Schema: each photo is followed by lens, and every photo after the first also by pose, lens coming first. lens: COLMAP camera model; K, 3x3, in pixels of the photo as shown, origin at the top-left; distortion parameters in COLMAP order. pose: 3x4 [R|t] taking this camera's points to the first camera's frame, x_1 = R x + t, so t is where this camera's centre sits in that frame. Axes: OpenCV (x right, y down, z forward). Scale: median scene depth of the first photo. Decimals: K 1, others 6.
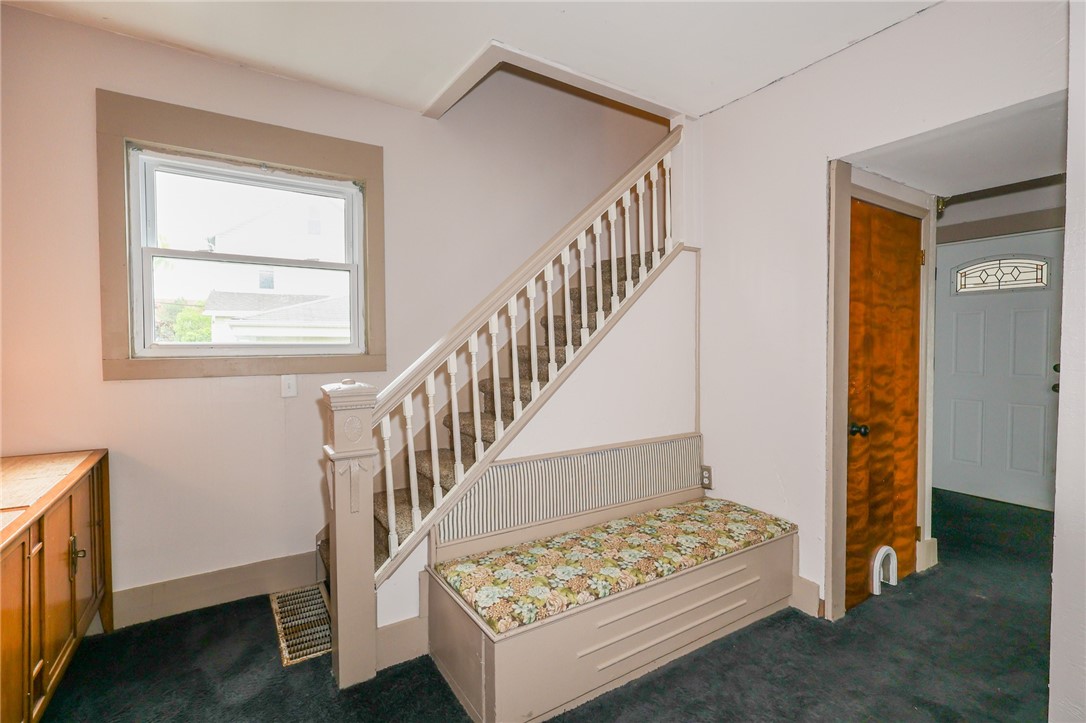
lens RADIAL K [[504.3, 0, 546.9], [0, 504.3, 359.4], [0, 0, 1]] dist [0.001305, -0.000096]
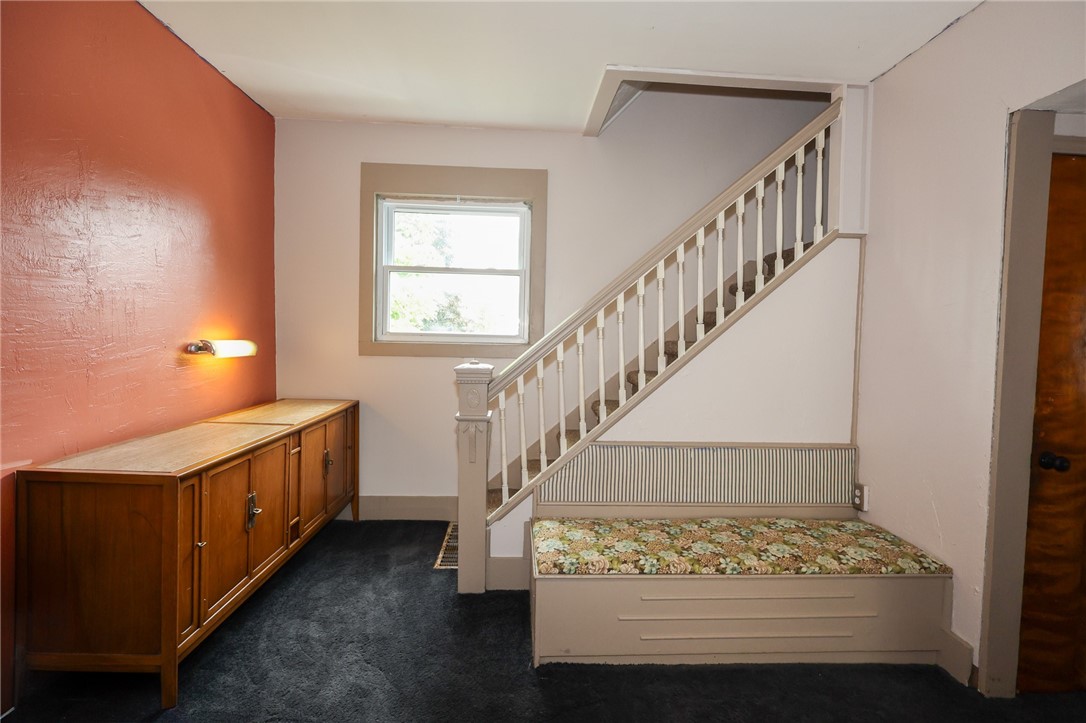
lens RADIAL K [[504.3, 0, 546.9], [0, 504.3, 359.4], [0, 0, 1]] dist [0.001305, -0.000096]
pose [[0.867950, 0.044025, -0.494697, 0.335127], [-0.040601, 0.999019, 0.017671, 0.004012], [0.494989, 0.004748, 0.868886, -0.033772]]
